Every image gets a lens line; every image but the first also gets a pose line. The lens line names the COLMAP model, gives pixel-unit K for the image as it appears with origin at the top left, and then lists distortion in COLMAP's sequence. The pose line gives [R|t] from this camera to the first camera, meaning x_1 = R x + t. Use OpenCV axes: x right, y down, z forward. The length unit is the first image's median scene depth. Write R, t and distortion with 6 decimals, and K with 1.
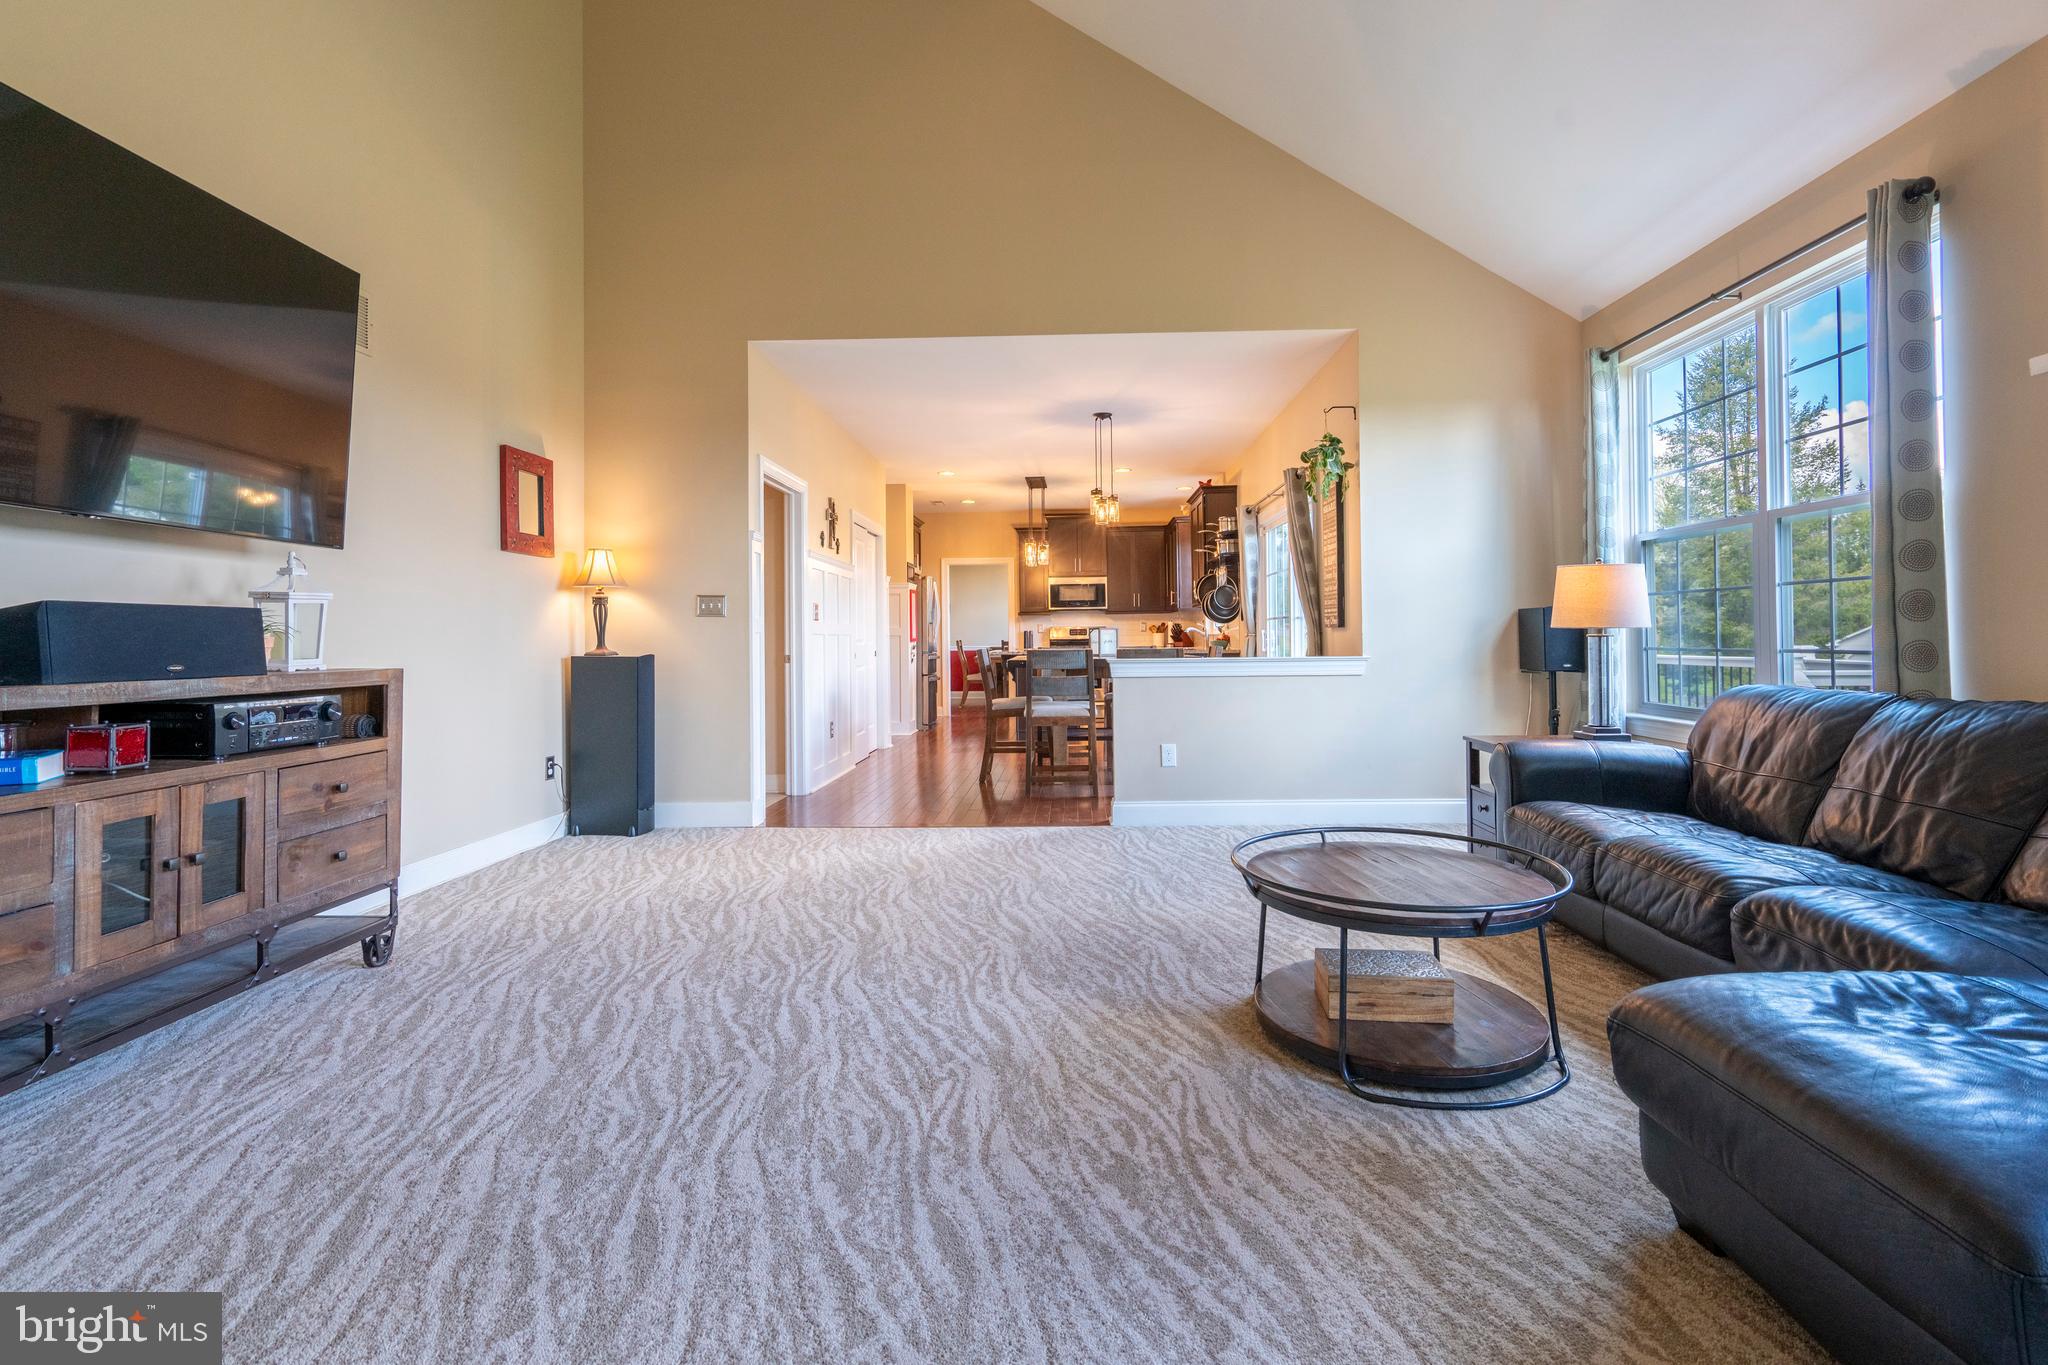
lens RADIAL K [[929.5, 0, 1040.8], [0, 929.5, 632.4], [0, 0, 1]] dist [-0.004846, 0.001041]
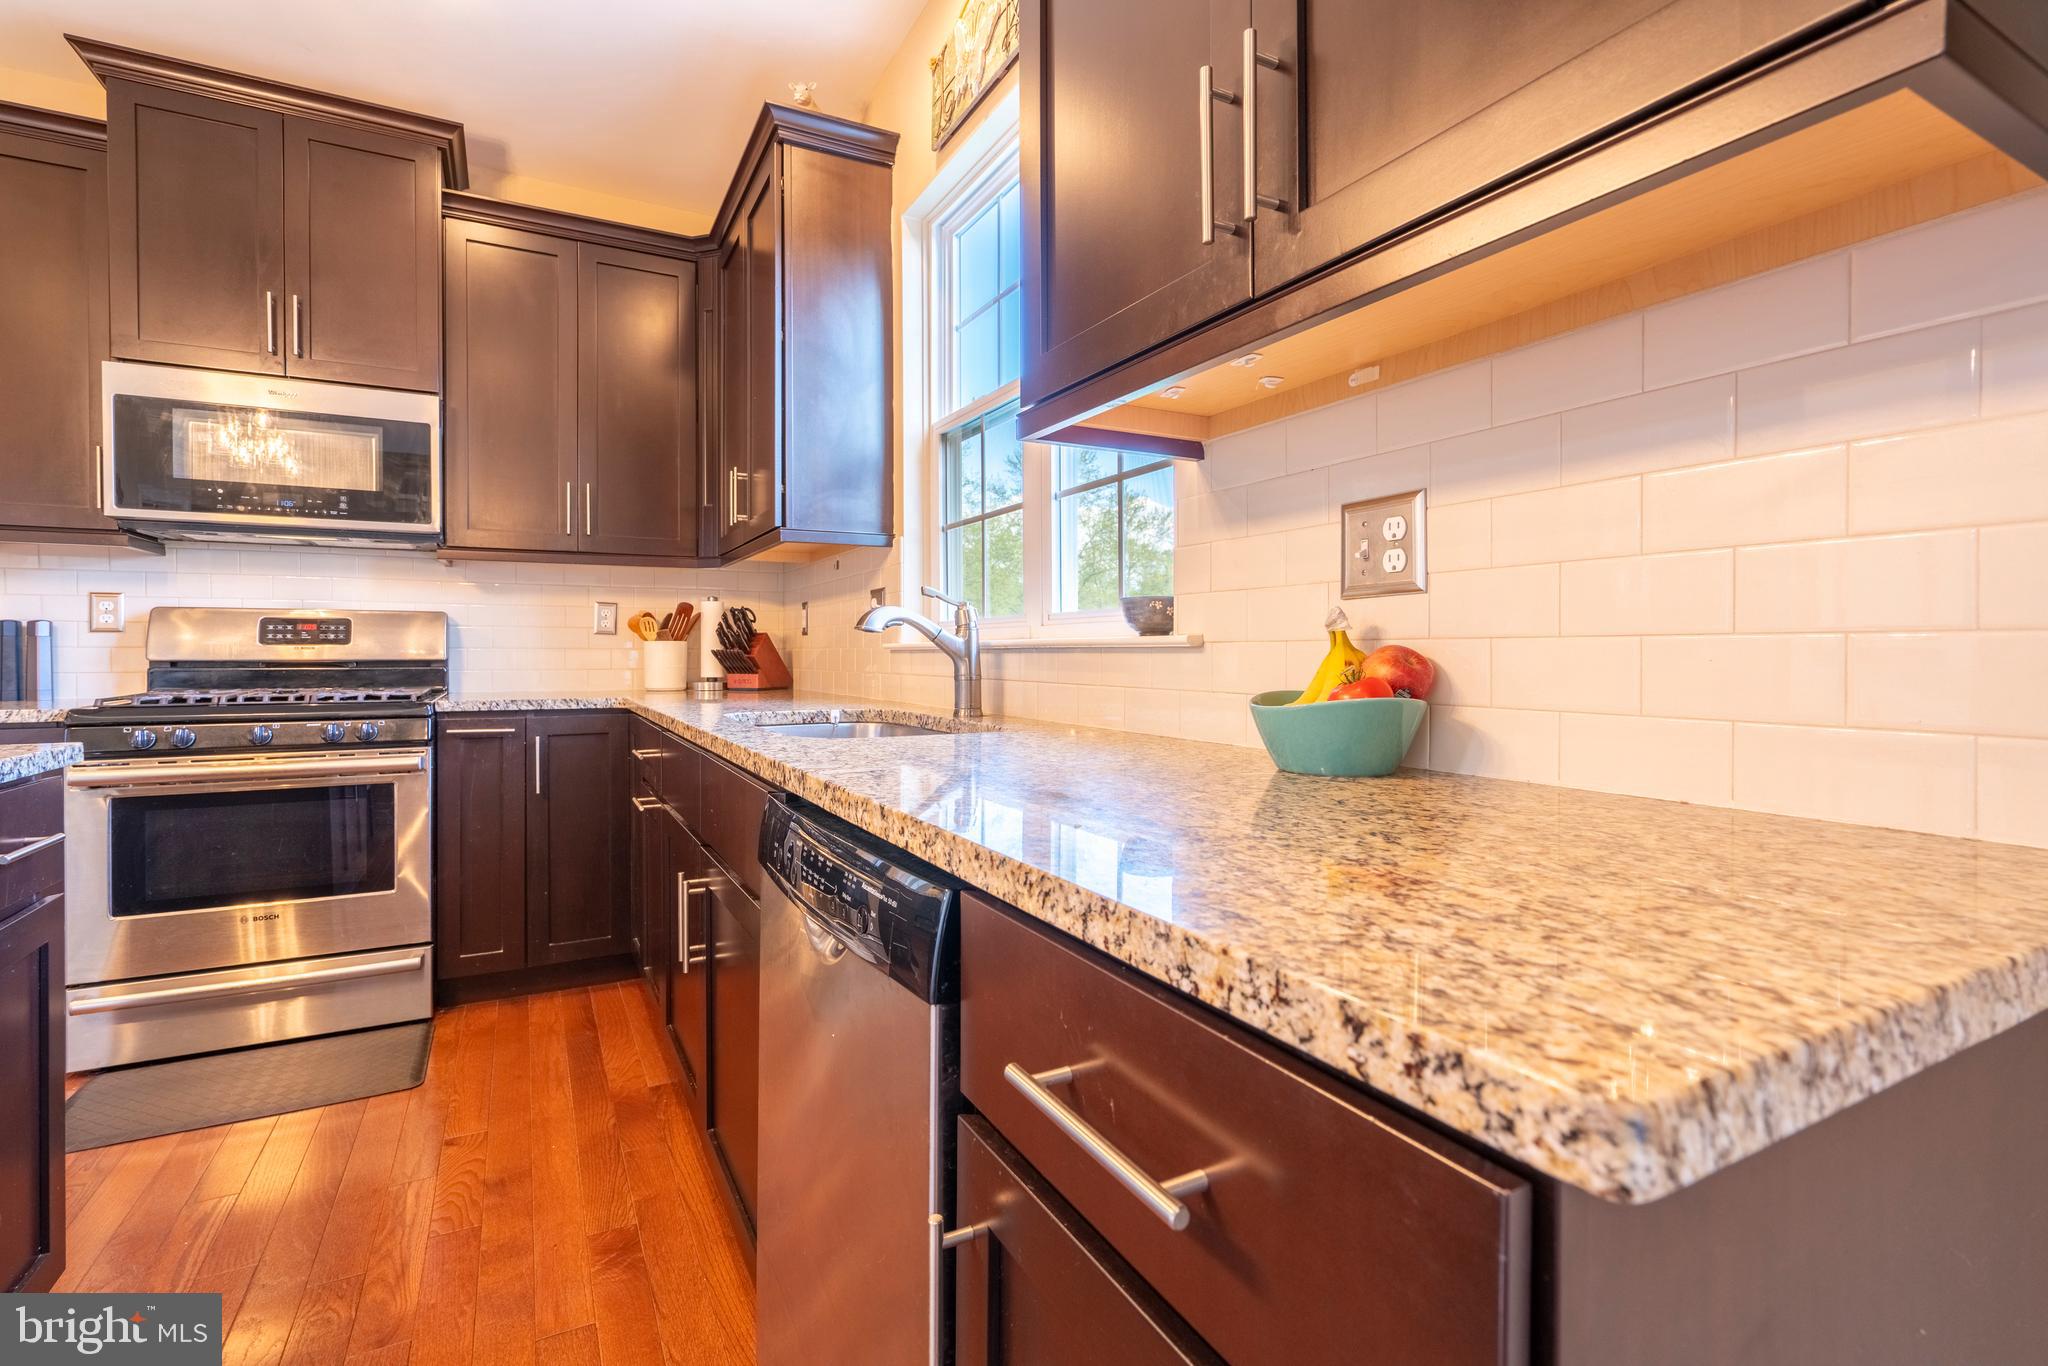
lens RADIAL K [[929.5, 0, 1010.6], [0, 929.5, 658.6], [0, 0, 1]] dist [-0.004846, 0.001041]
pose [[0.868676, 0.008456, 0.495309, 0.079570], [-0.012920, 0.999901, 0.005590, 0.003215], [-0.495212, -0.011256, 0.868699, 0.714713]]
